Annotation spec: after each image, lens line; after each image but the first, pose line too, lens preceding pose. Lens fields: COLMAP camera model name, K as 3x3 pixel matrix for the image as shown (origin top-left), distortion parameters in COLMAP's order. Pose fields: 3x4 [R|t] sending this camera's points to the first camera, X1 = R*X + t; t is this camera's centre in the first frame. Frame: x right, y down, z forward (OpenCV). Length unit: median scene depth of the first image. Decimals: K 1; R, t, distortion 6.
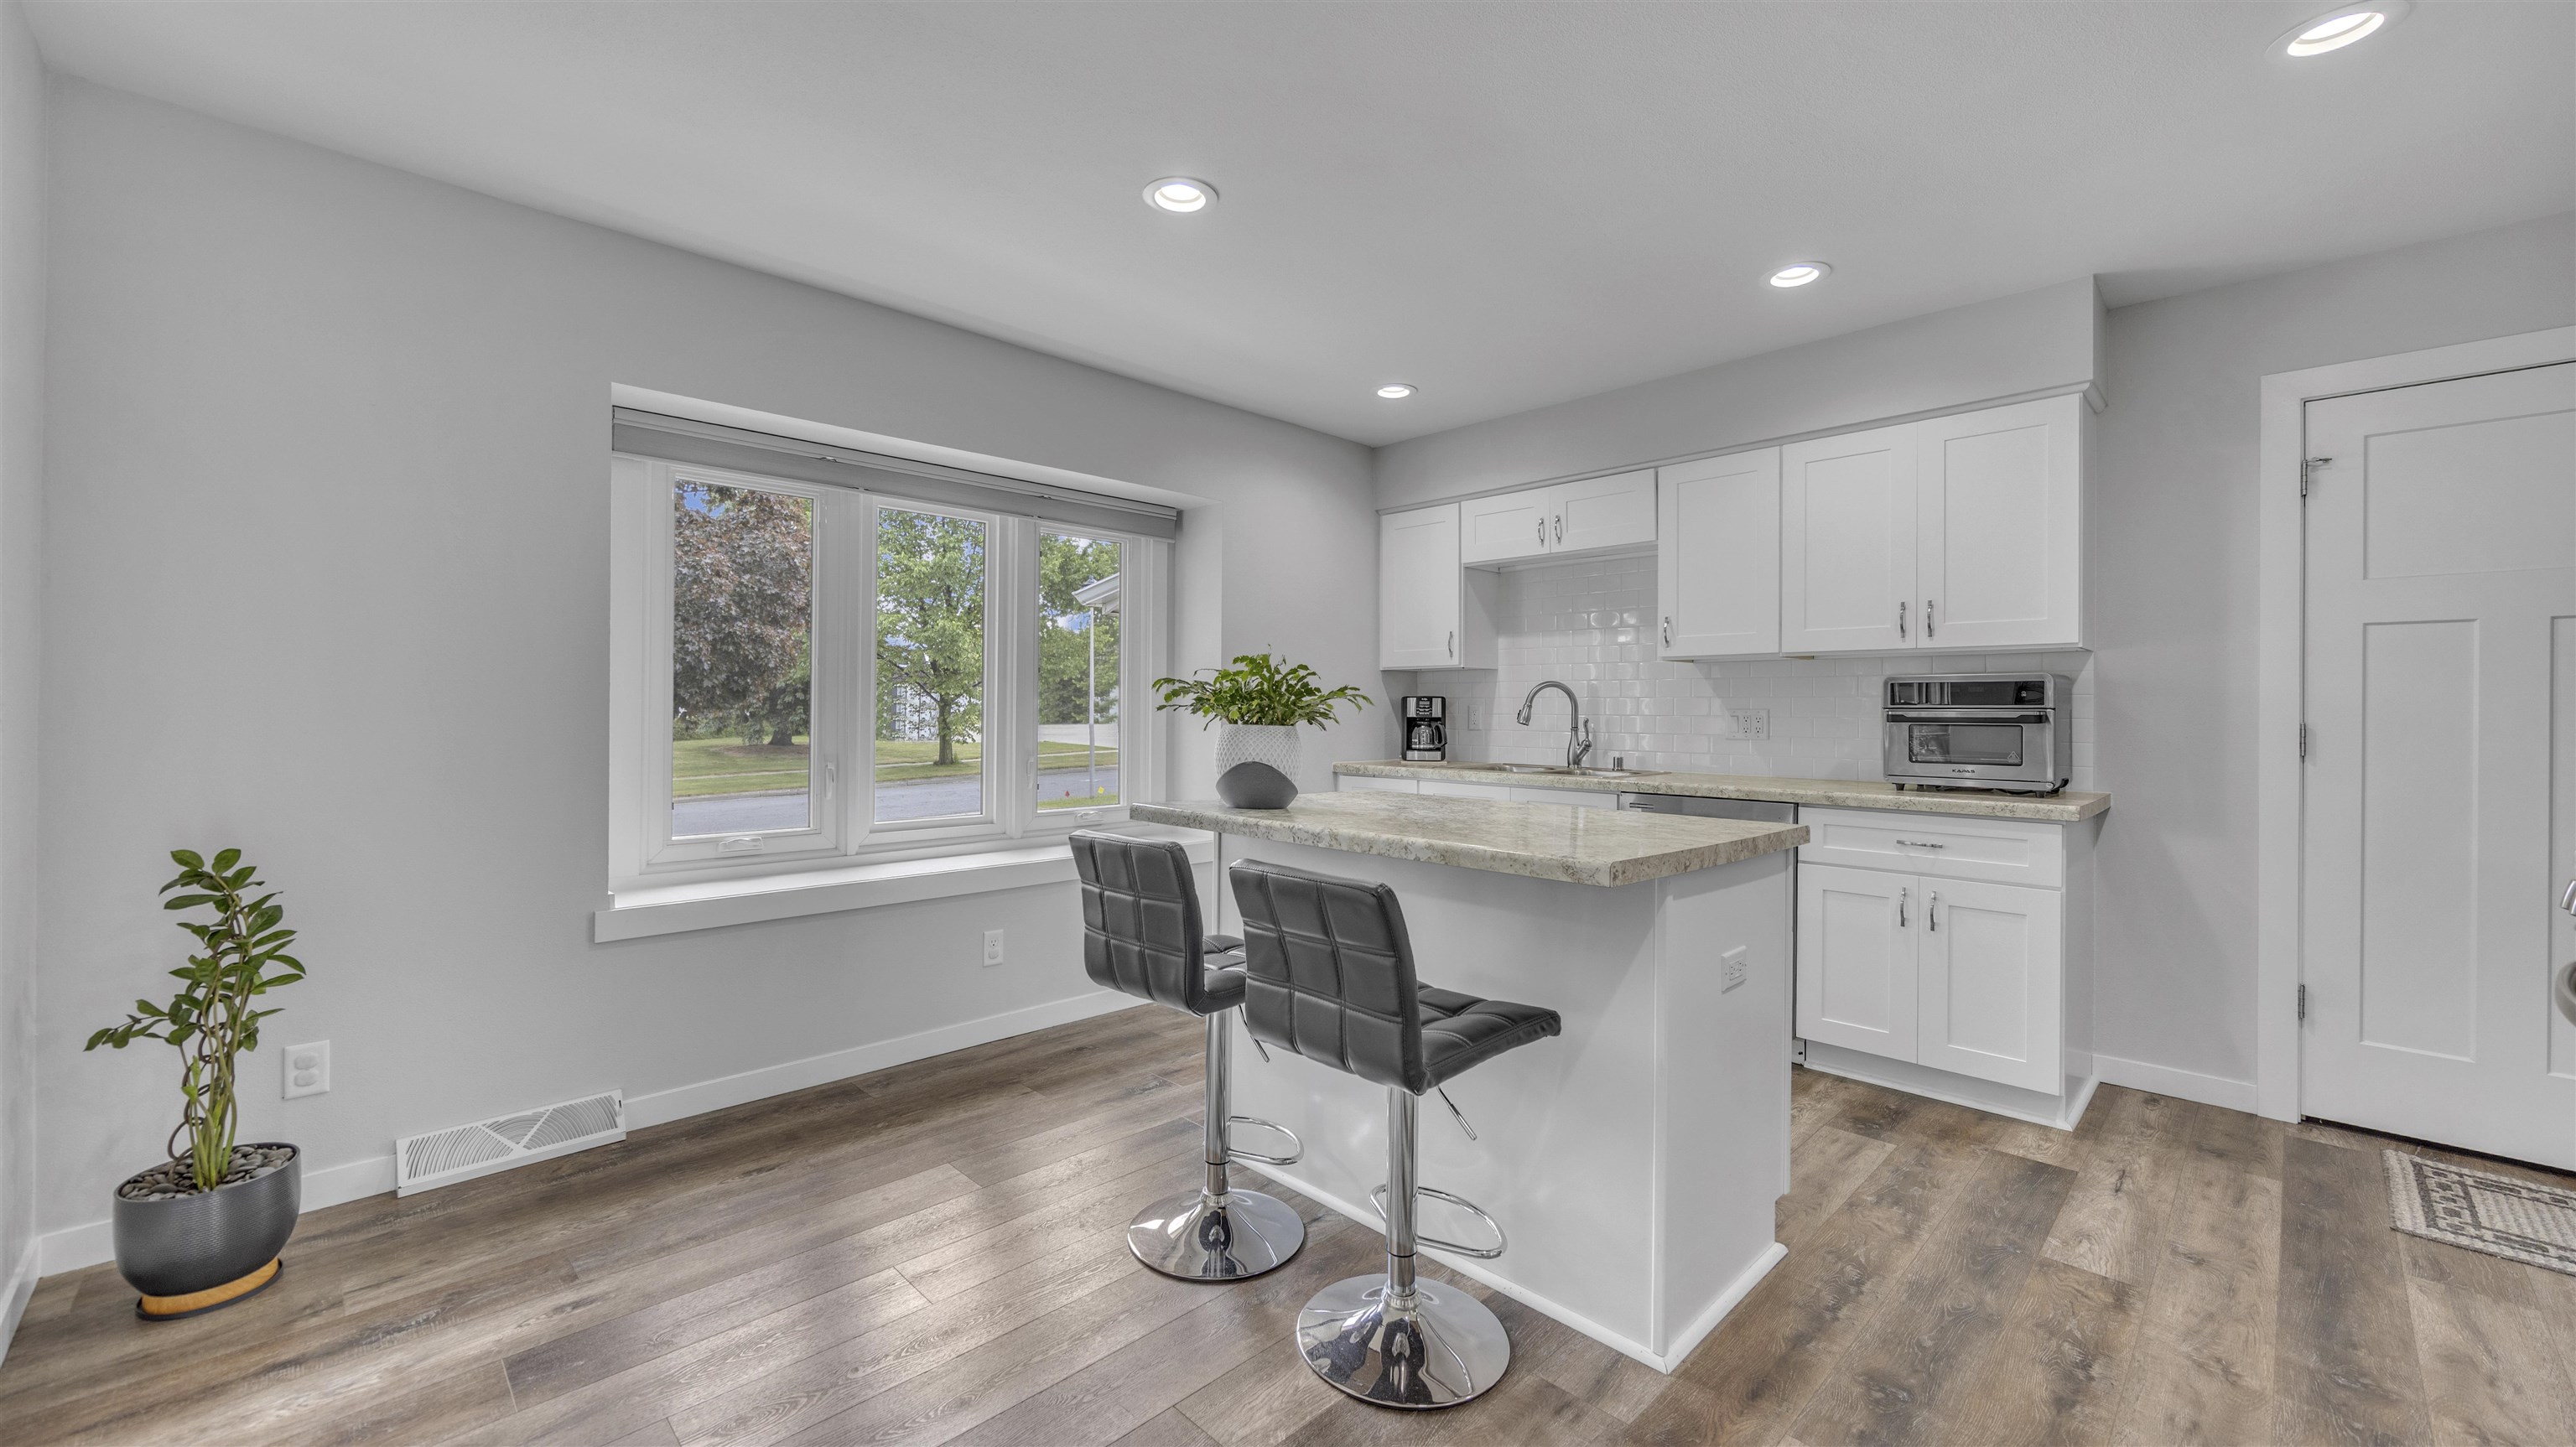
lens RADIAL K [[998.5, 0, 1260.5], [0, 998.5, 704.8], [0, 0, 1]] dist [-0.001996, -0.000030]
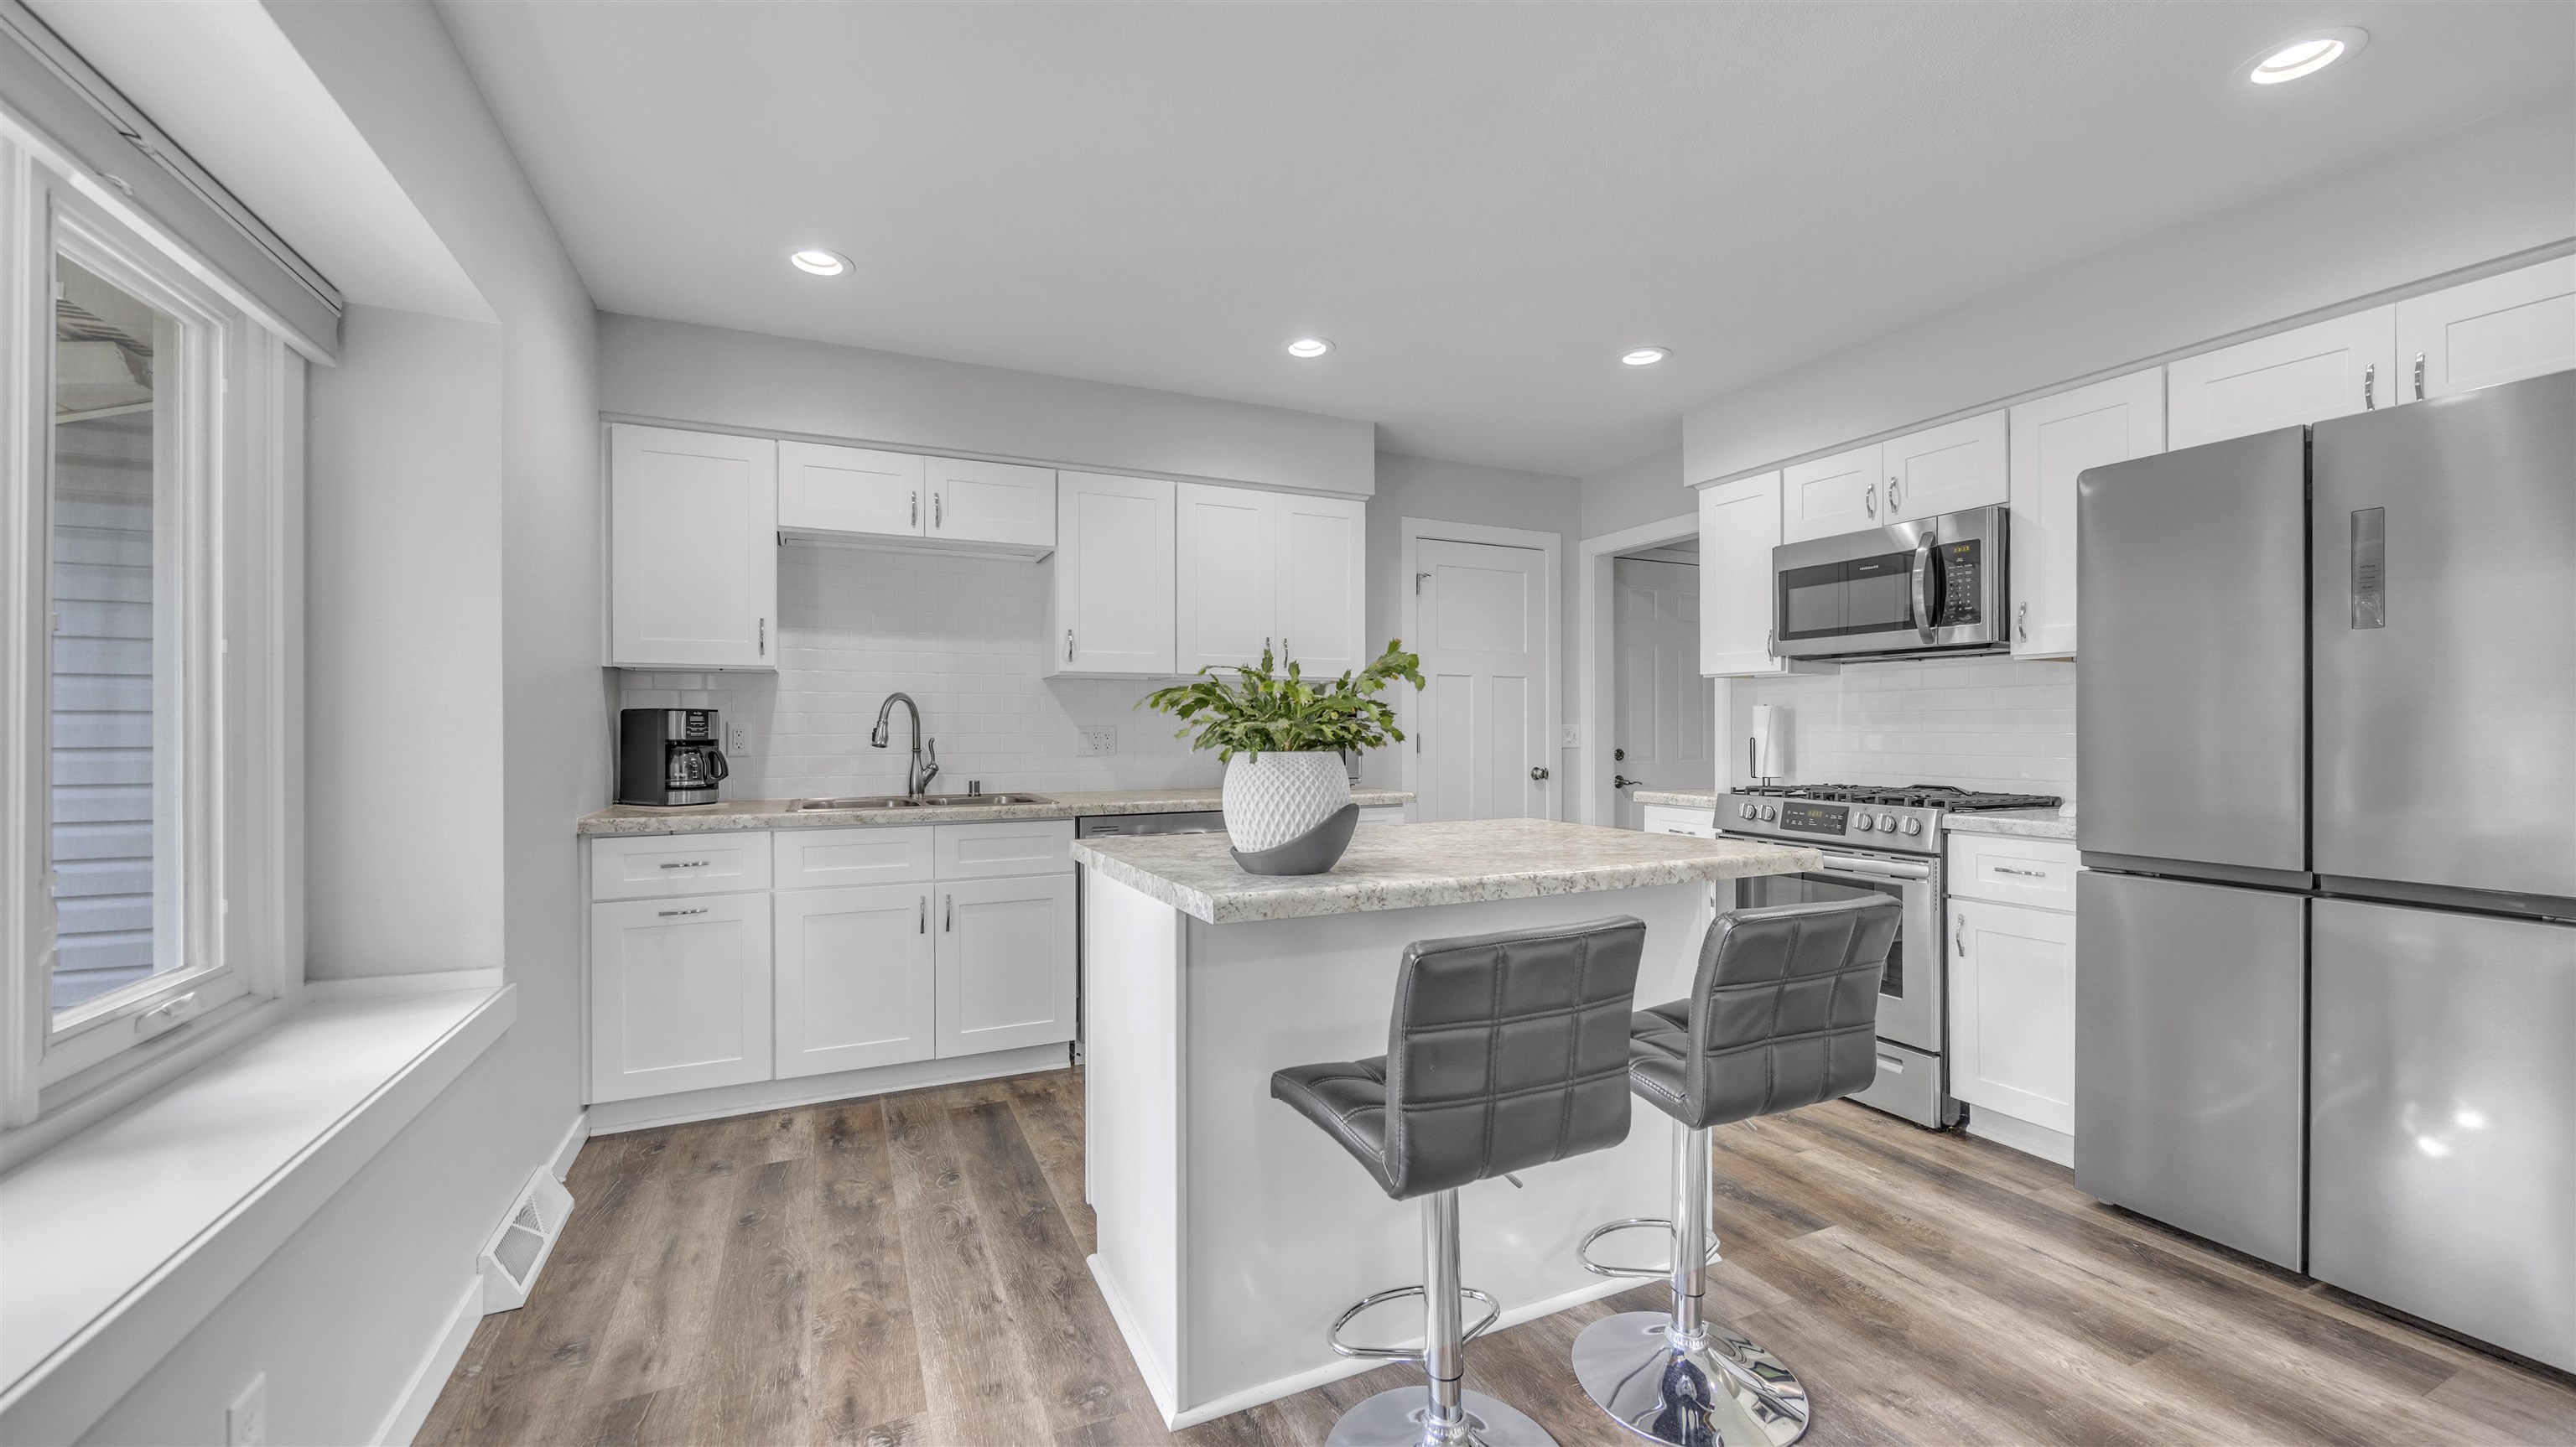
lens RADIAL K [[994.0, 0, 1279.2], [0, 994.0, 721.8], [0, 0, 1]] dist [0.000980, 0.000110]
pose [[0.326007, -0.001628, 0.945366, -0.406271], [-0.000254, 0.999998, 0.001810, -0.001763], [-0.945367, -0.000831, 0.326006, 0.480535]]
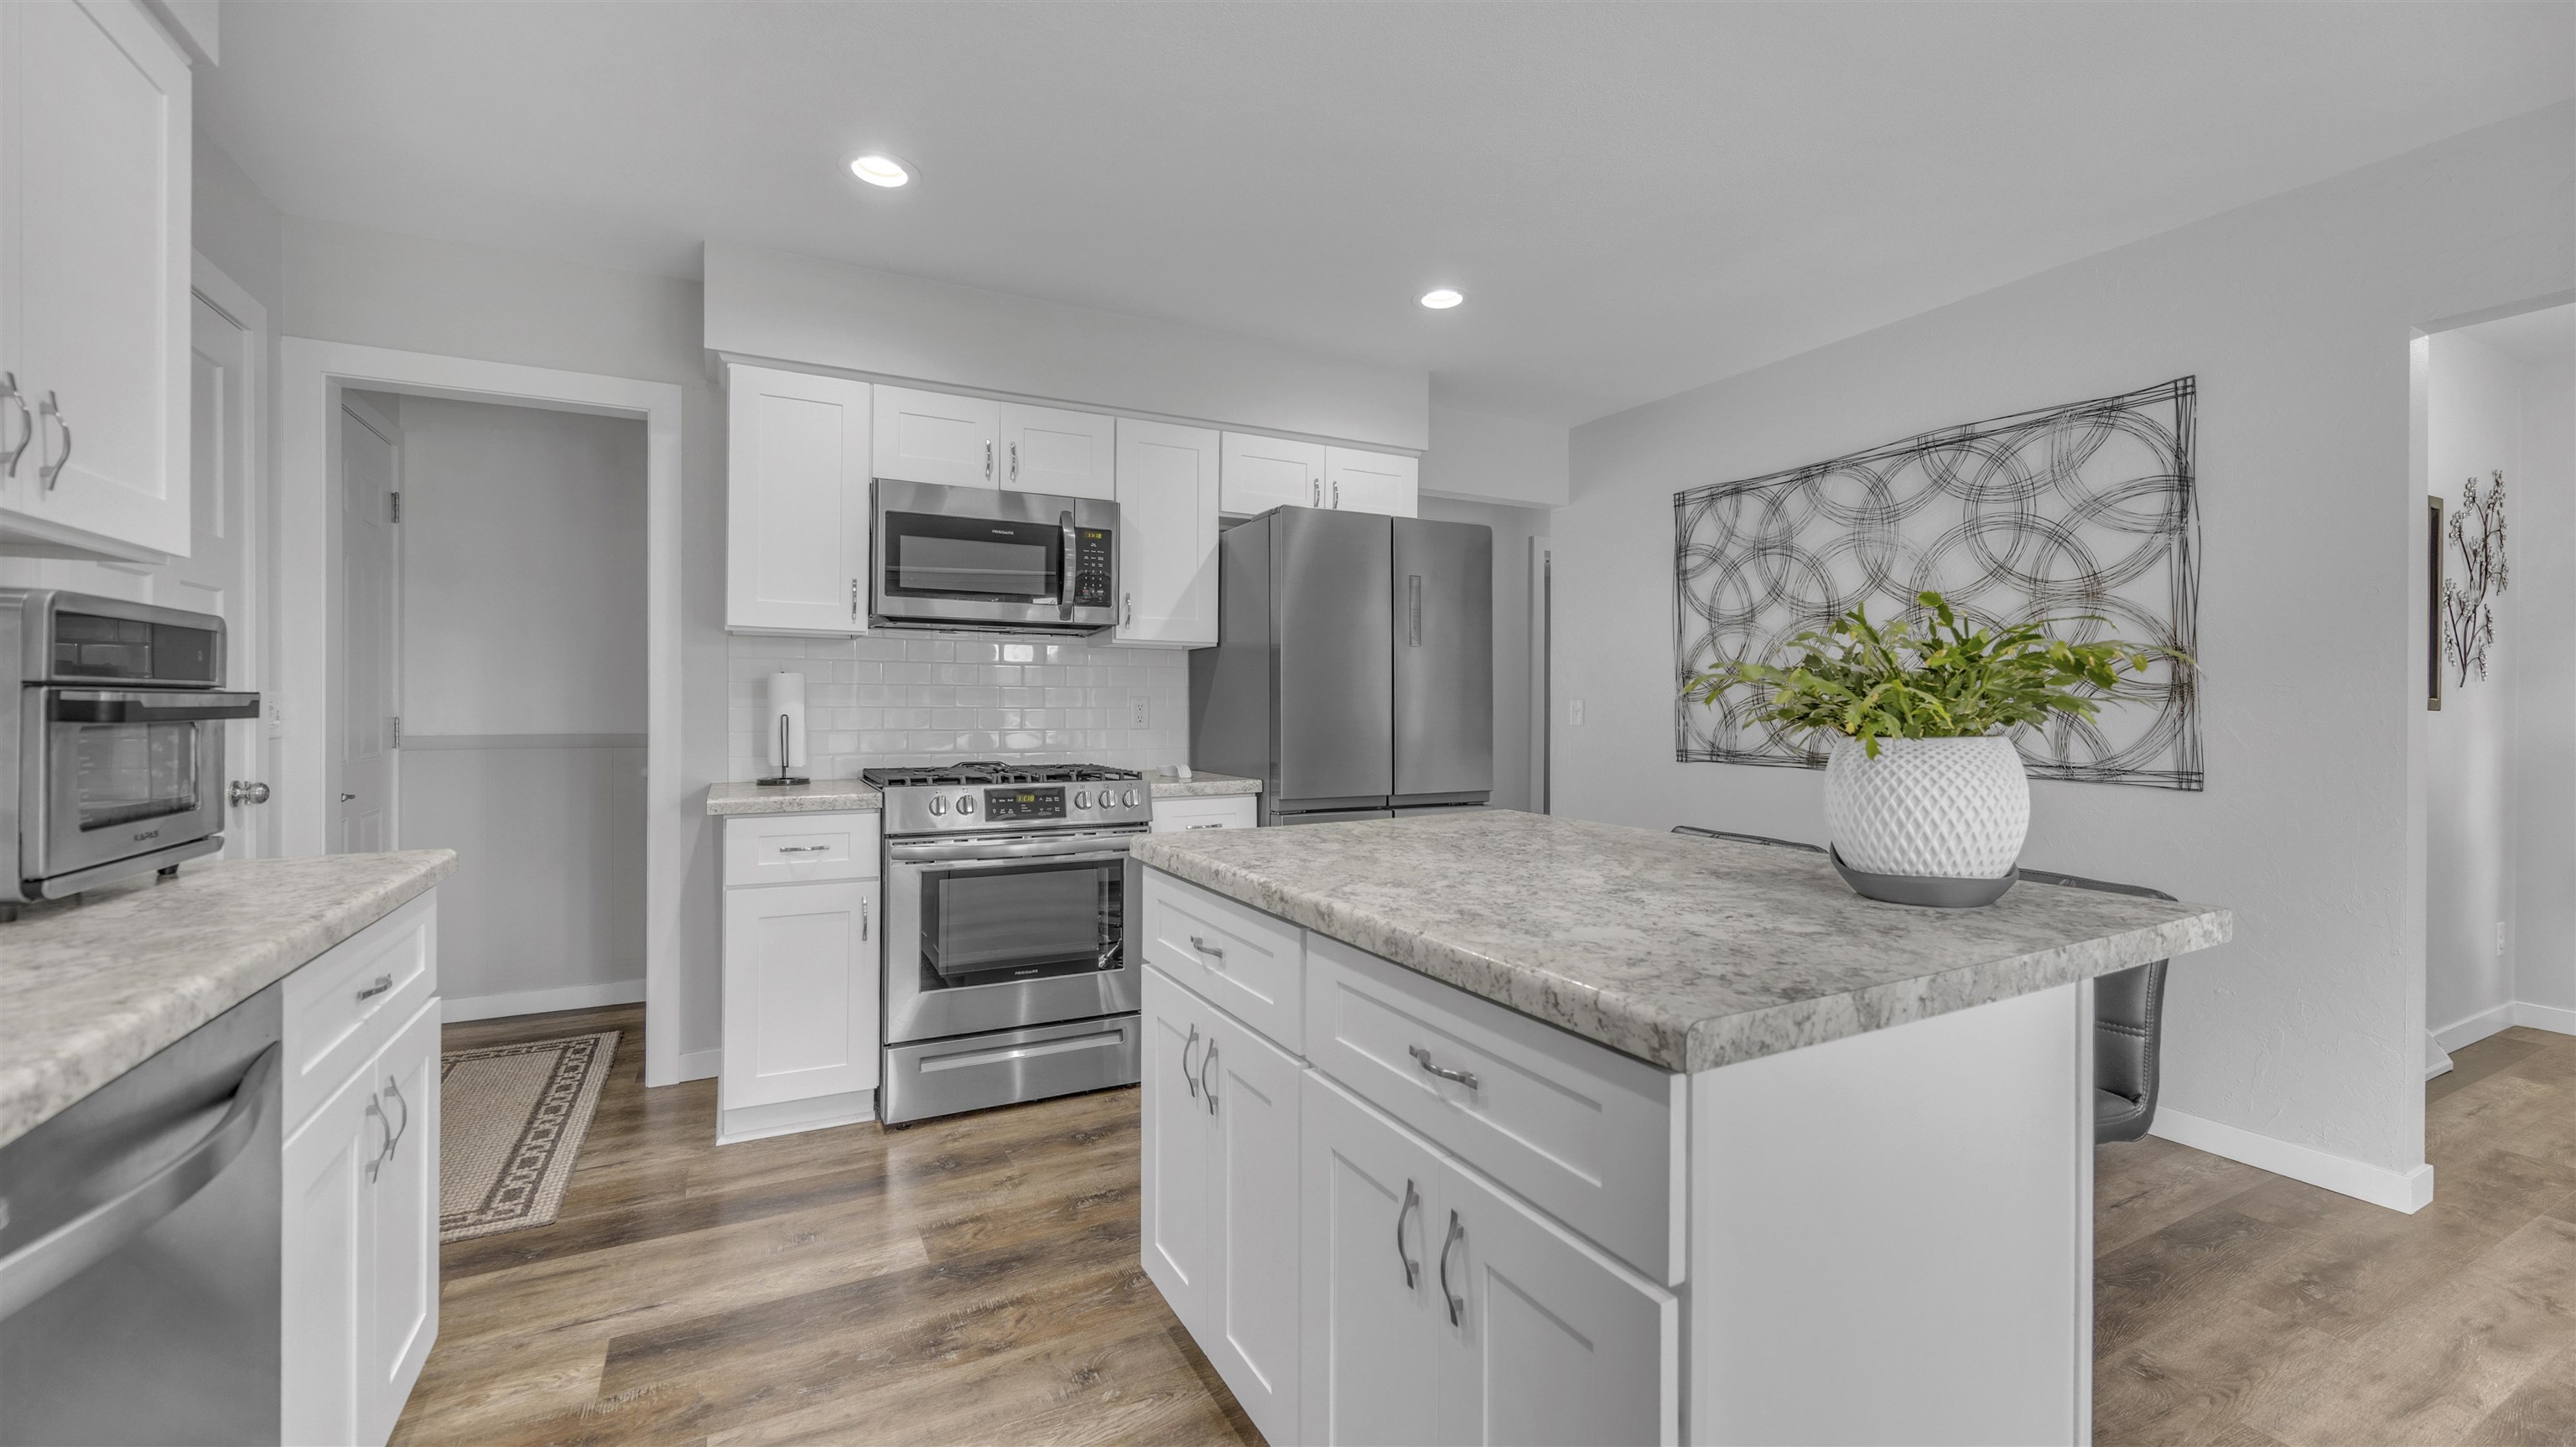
lens RADIAL K [[998.5, 0, 1260.5], [0, 998.5, 704.8], [0, 0, 1]] dist [-0.001996, -0.000030]
pose [[-0.954871, -0.013065, 0.296735, 0.103725], [-0.013593, 0.999908, 0.000284, 0.003121], [-0.296711, -0.003762, -0.954960, 0.964699]]
